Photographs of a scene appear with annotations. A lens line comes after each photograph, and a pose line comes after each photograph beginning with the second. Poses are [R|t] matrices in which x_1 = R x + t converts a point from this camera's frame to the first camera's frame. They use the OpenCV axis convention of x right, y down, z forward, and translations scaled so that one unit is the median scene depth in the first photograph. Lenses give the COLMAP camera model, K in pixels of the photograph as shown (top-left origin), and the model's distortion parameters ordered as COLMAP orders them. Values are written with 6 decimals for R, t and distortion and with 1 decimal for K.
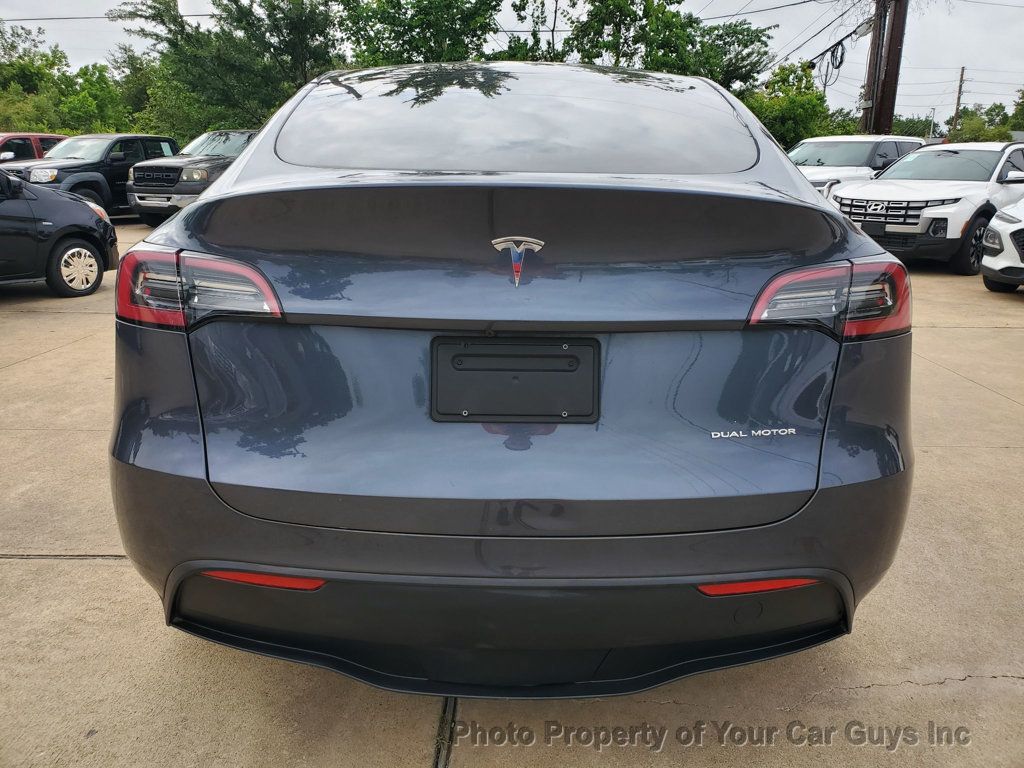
lens RADIAL K [[798.9, 0, 519.6], [0, 798.9, 370.9], [0, 0, 1]] dist [0.021749, 0.006538]
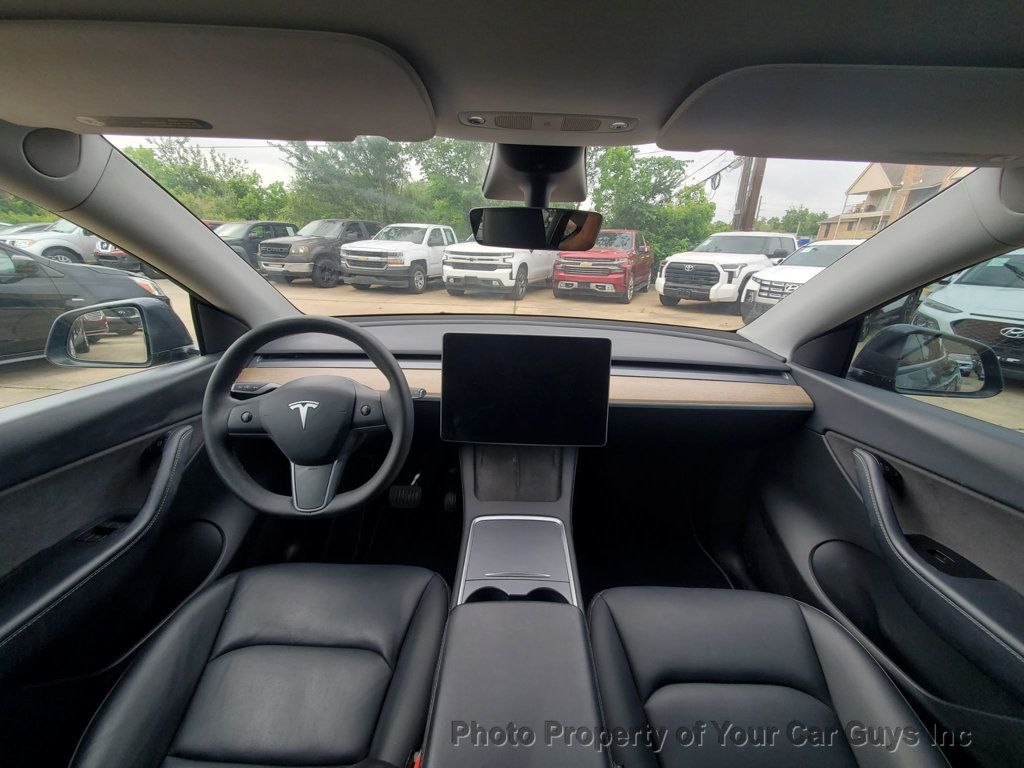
lens RADIAL K [[407.6, 0, 513.4], [0, 407.6, 389.7], [0, 0, 1]] dist [-0.000223, -0.000317]
pose [[0.999730, 0.023014, -0.003199, -0.003702], [-0.022627, 0.995590, 0.091044, -0.087195], [0.005280, -0.090947, 0.995842, 0.314075]]
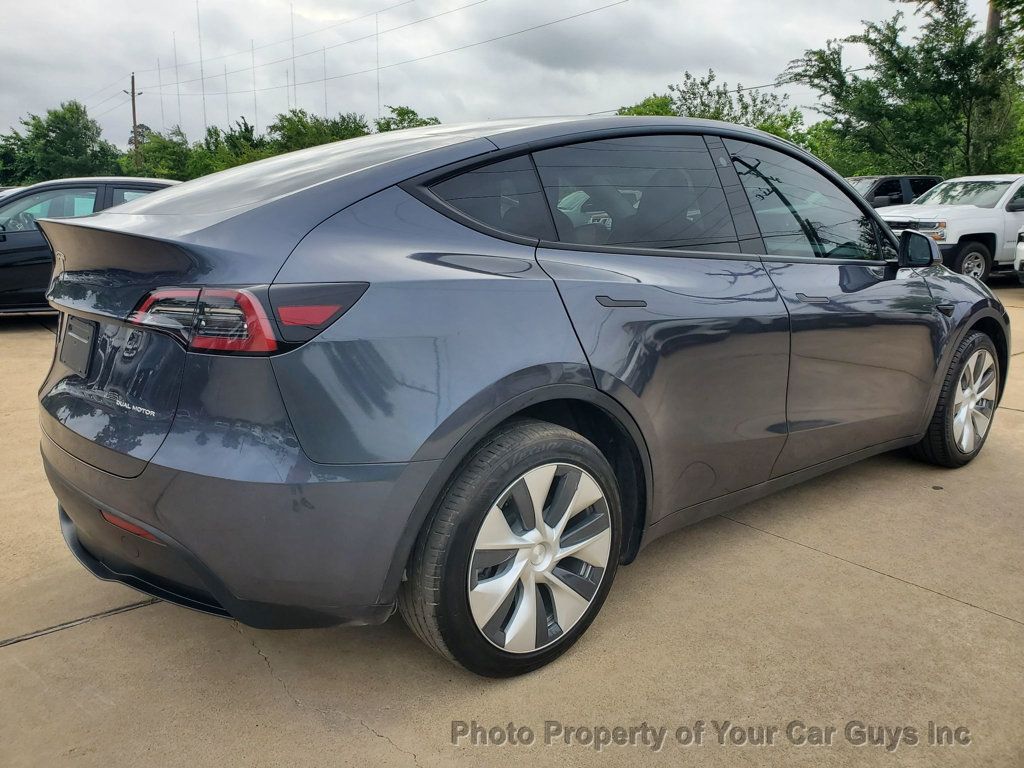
lens RADIAL K [[792.3, 0, 504.4], [0, 792.3, 389.5], [0, 0, 1]] dist [0.007689, 0.014128]
pose [[0.637560, 0.165464, -0.752422, 0.228313], [-0.189116, 0.980393, 0.055350, -0.019012], [0.746828, 0.107006, 0.656352, 0.083383]]
